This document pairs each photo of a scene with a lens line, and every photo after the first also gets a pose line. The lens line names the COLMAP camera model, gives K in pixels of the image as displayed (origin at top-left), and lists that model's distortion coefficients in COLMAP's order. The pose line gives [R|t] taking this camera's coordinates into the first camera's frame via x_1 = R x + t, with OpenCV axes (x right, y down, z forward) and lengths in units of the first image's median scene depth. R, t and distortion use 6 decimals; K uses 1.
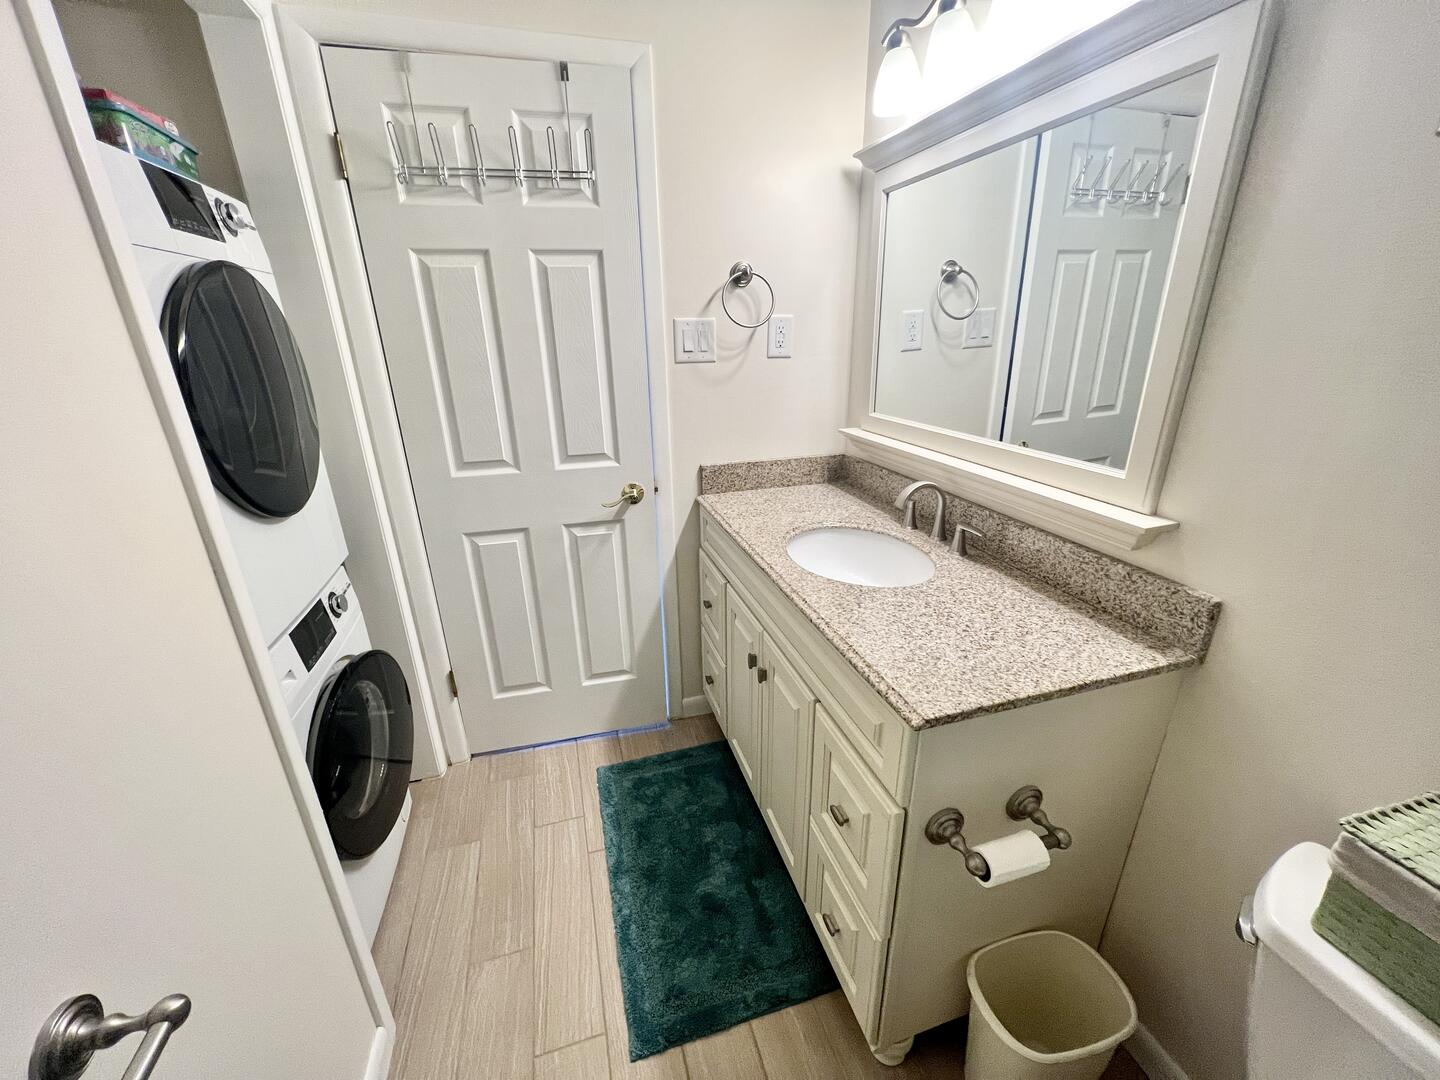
lens RADIAL K [[568.0, 0, 715.8], [0, 568.0, 534.7], [0, 0, 1]] dist [-0.000633, -0.000453]
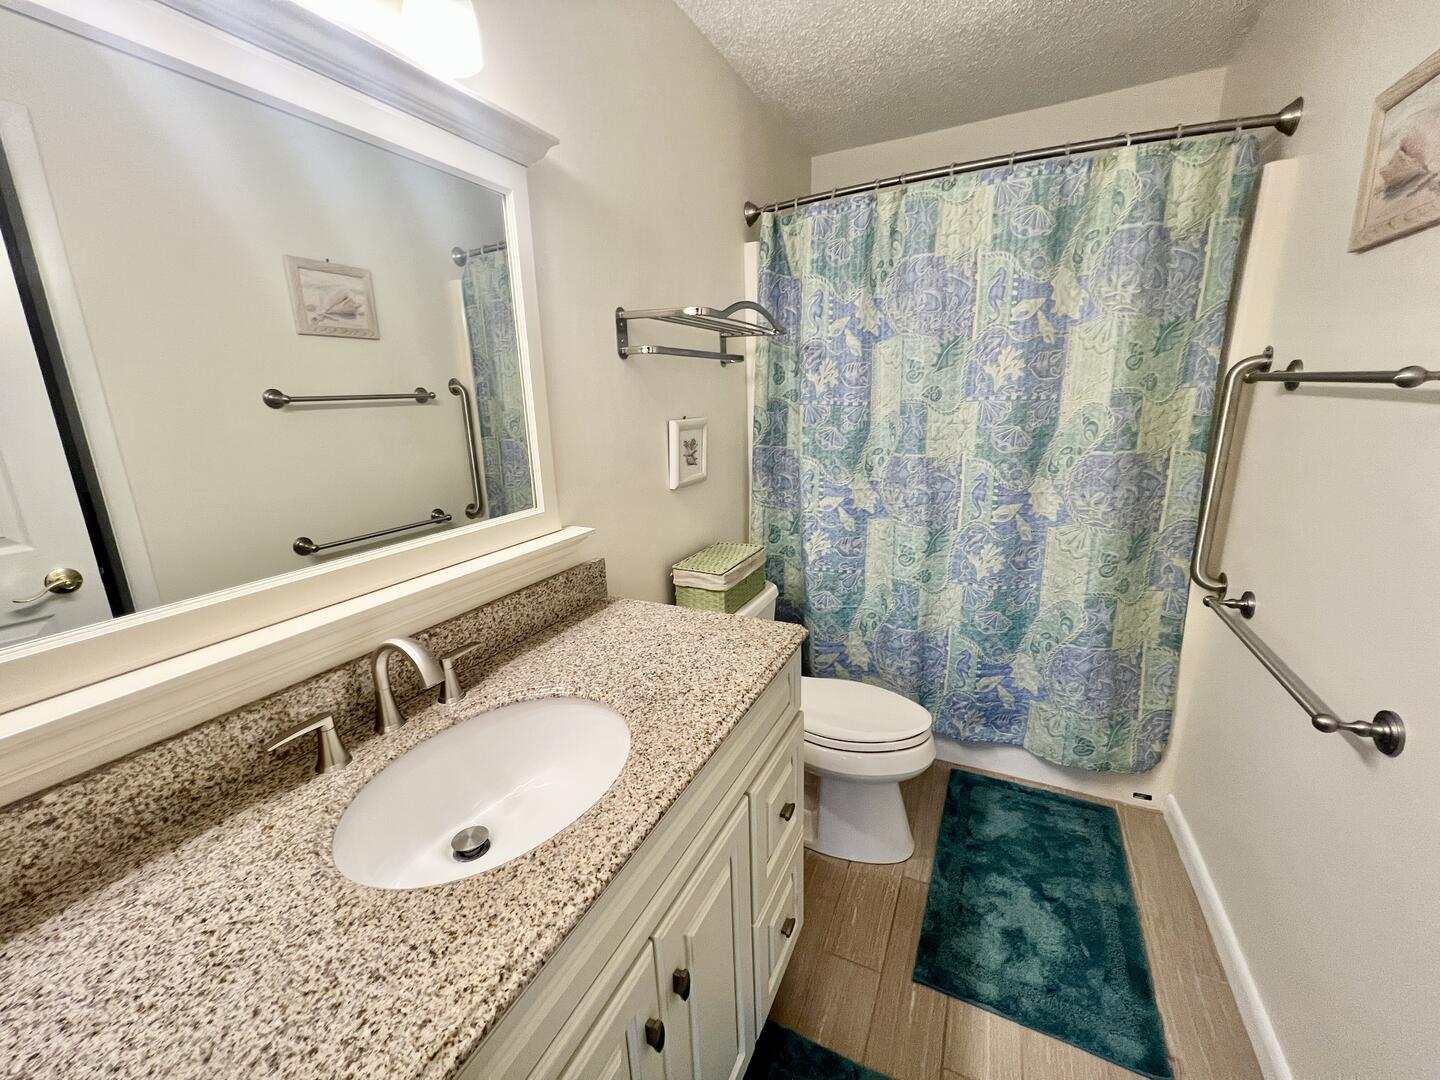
lens RADIAL K [[568.0, 0, 719.8], [0, 568.0, 534.8], [0, 0, 1]] dist [-0.000633, -0.000453]
pose [[-0.731808, -0.120214, 0.670825, -0.314972], [0.279281, 0.844975, 0.456092, -0.433589], [-0.621659, 0.521120, -0.584785, 1.295742]]
